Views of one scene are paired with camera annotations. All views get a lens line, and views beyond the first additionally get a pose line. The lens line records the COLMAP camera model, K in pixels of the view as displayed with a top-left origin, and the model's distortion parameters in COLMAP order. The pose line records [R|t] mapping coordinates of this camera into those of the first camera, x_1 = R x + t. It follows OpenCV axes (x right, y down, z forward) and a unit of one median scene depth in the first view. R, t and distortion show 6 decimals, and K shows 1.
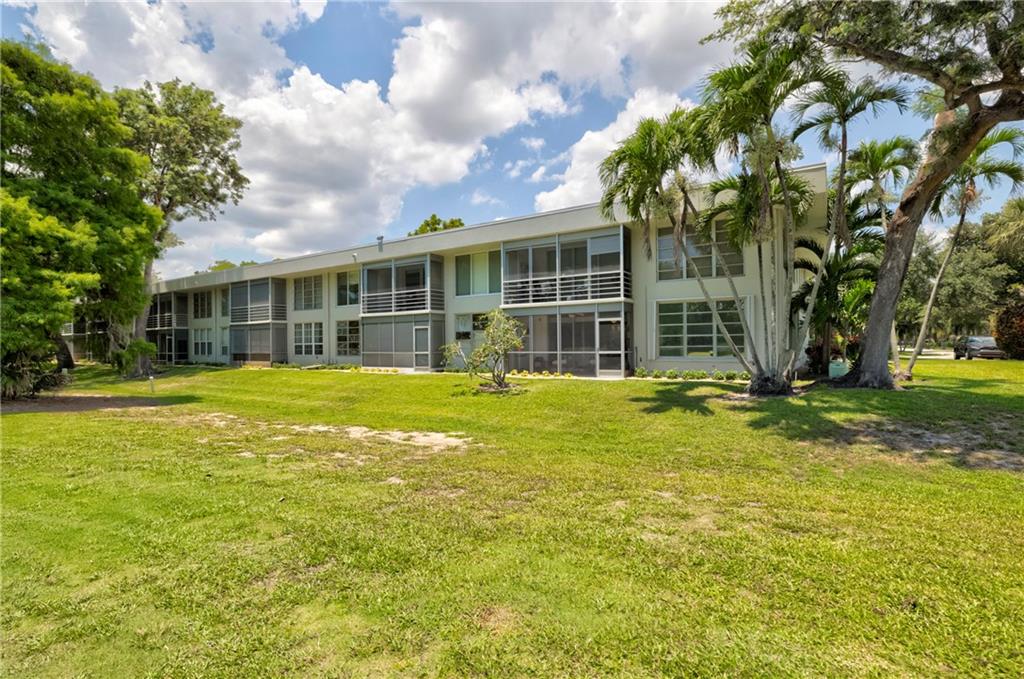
lens RADIAL K [[474.3, 0, 512.0], [0, 474.3, 339.5], [0, 0, 1]] dist [-0.001059, -0.000033]
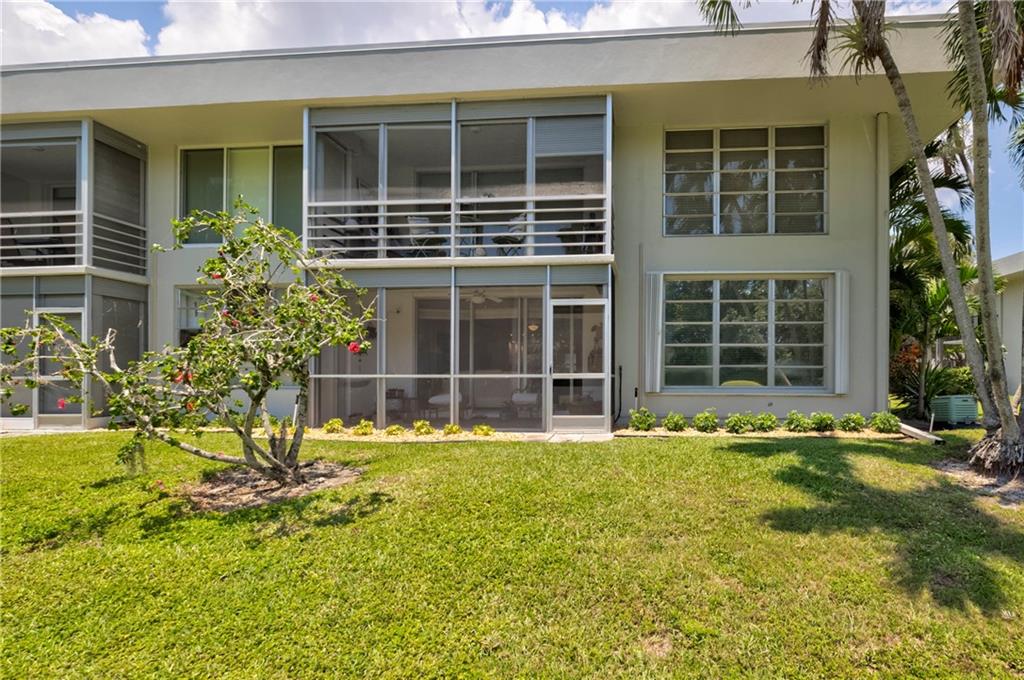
lens RADIAL K [[478.6, 0, 596.4], [0, 478.6, 378.9], [0, 0, 1]] dist [-0.001131, 0.000692]
pose [[0.879914, 0.013929, 0.474929, 0.007549], [-0.014417, 0.999893, -0.002615, 0.030091], [-0.474914, -0.004546, 0.880020, 0.578390]]
